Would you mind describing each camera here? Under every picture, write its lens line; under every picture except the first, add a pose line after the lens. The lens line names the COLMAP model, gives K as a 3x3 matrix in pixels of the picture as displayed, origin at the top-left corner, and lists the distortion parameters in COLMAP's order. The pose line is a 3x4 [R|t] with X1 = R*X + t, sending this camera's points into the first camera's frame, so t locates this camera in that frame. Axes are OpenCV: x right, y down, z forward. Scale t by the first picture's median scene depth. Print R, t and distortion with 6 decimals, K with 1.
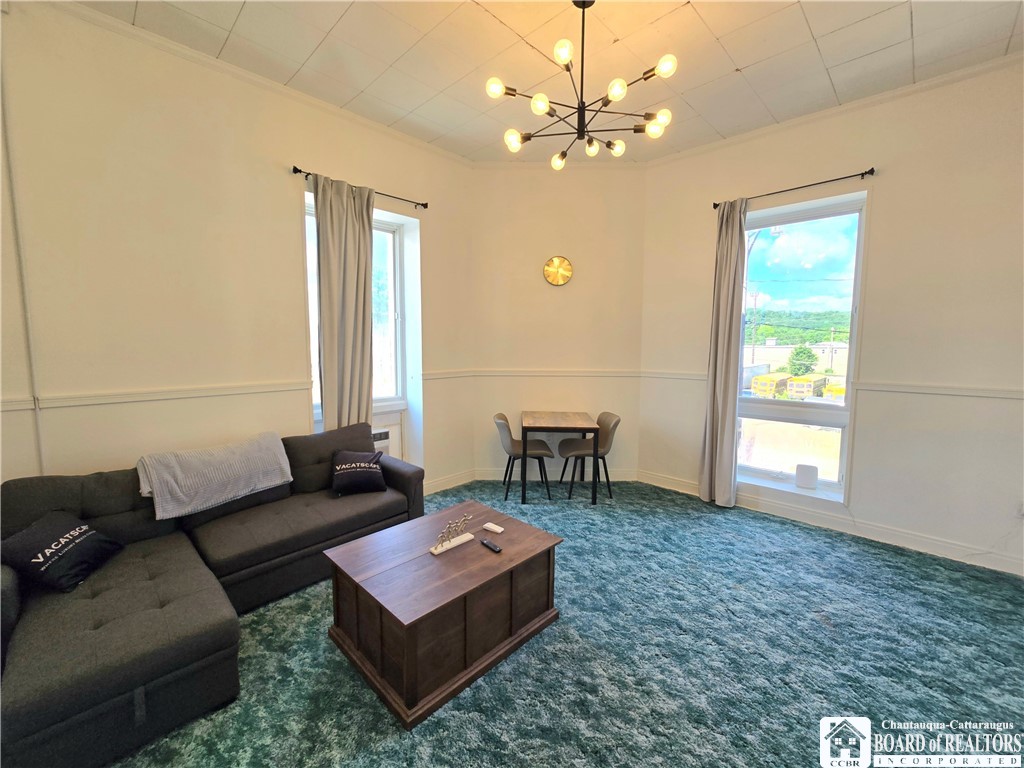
lens RADIAL K [[417.2, 0, 509.5], [0, 417.2, 380.0], [0, 0, 1]] dist [-0.000873, -0.000616]
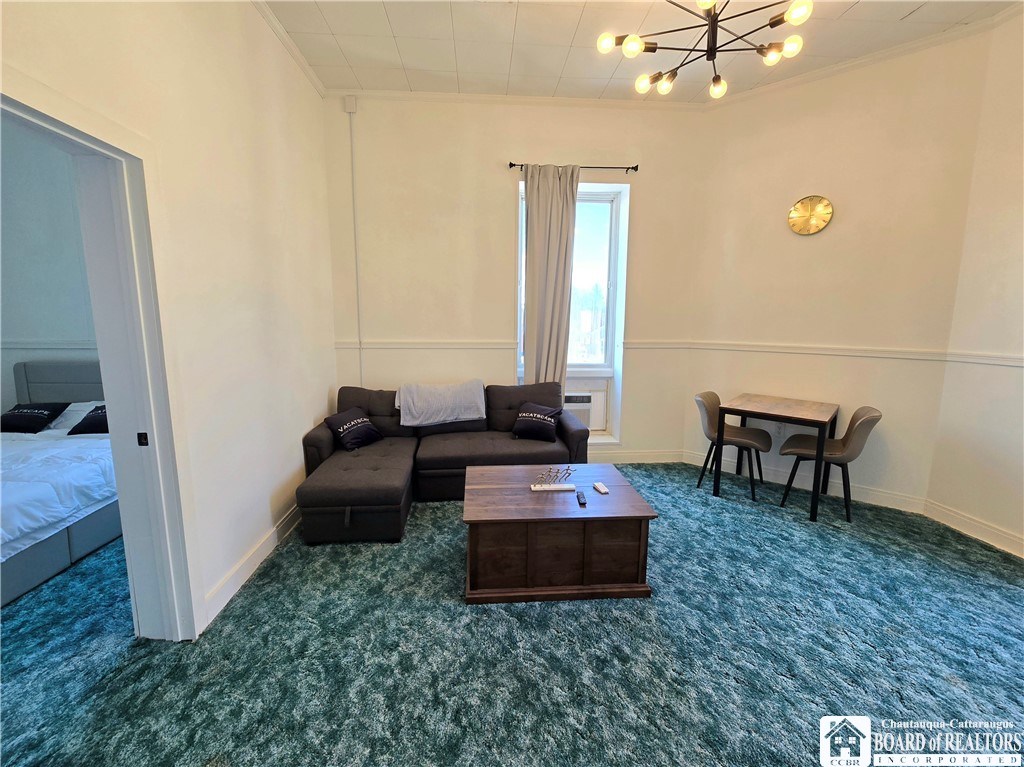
lens RADIAL K [[439.8, 0, 509.6], [0, 439.8, 379.6], [0, 0, 1]] dist [-0.002778, -0.000682]
pose [[0.751281, 0.092473, -0.653472, 0.367085], [-0.064010, 0.995677, 0.067308, 0.027464], [0.656871, -0.008739, 0.753952, 0.037833]]
